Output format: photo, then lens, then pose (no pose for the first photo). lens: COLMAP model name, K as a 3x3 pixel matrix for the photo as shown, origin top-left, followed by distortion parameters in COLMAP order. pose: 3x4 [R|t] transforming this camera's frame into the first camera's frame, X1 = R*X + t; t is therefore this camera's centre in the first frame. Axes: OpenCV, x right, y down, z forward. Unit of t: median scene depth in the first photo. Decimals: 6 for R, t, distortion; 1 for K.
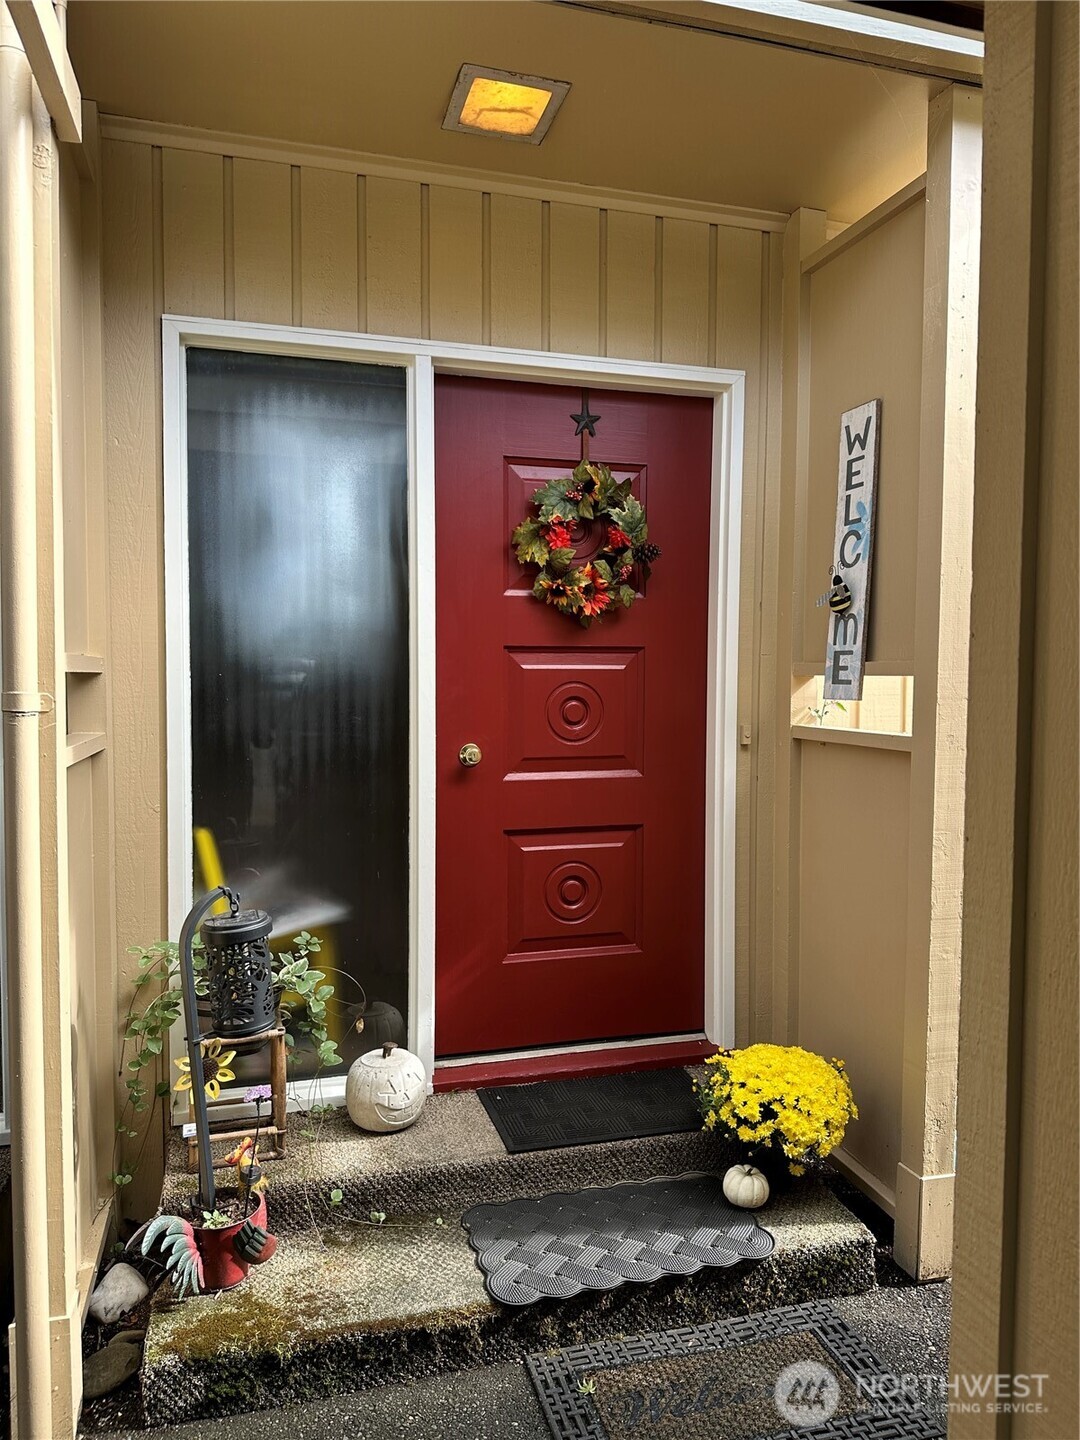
lens RADIAL K [[970.5, 0, 540.0], [0, 970.5, 720.0], [0, 0, 1]] dist [0.001731, -0.001173]
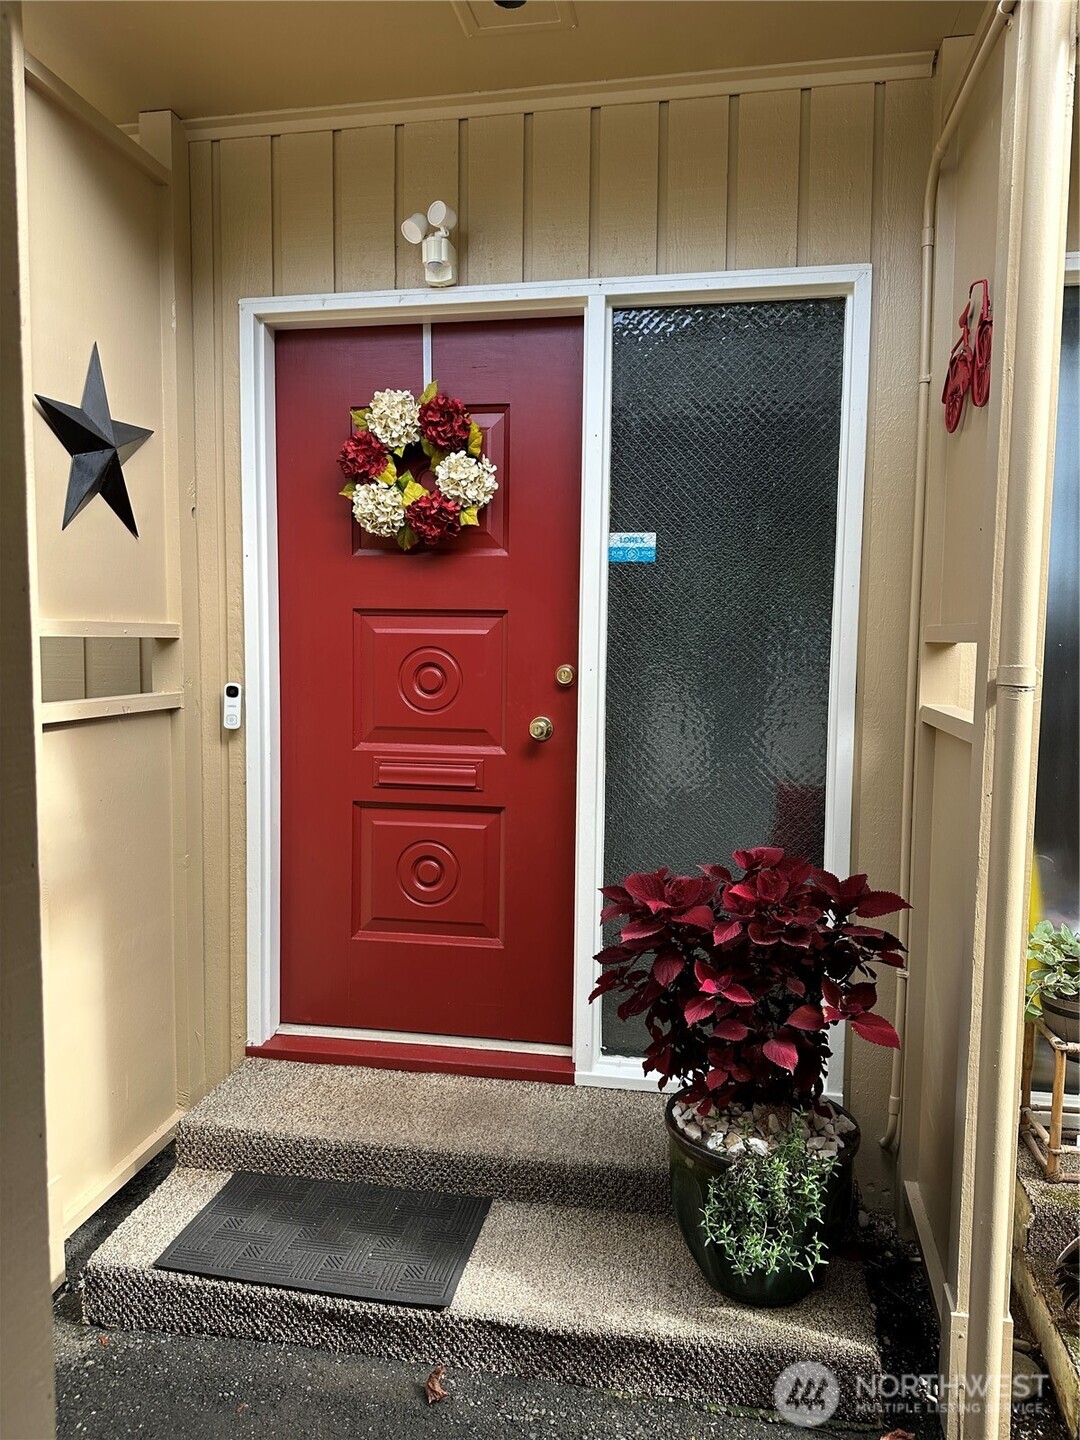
lens RADIAL K [[1031.0, 0, 540.0], [0, 1031.0, 720.0], [0, 0, 1]] dist [-0.001761, -0.001275]
pose [[0.896683, 0.038598, -0.440987, 0.355523], [-0.024840, 0.999009, 0.036932, -0.005893], [0.441975, -0.022162, 0.896754, 0.104658]]
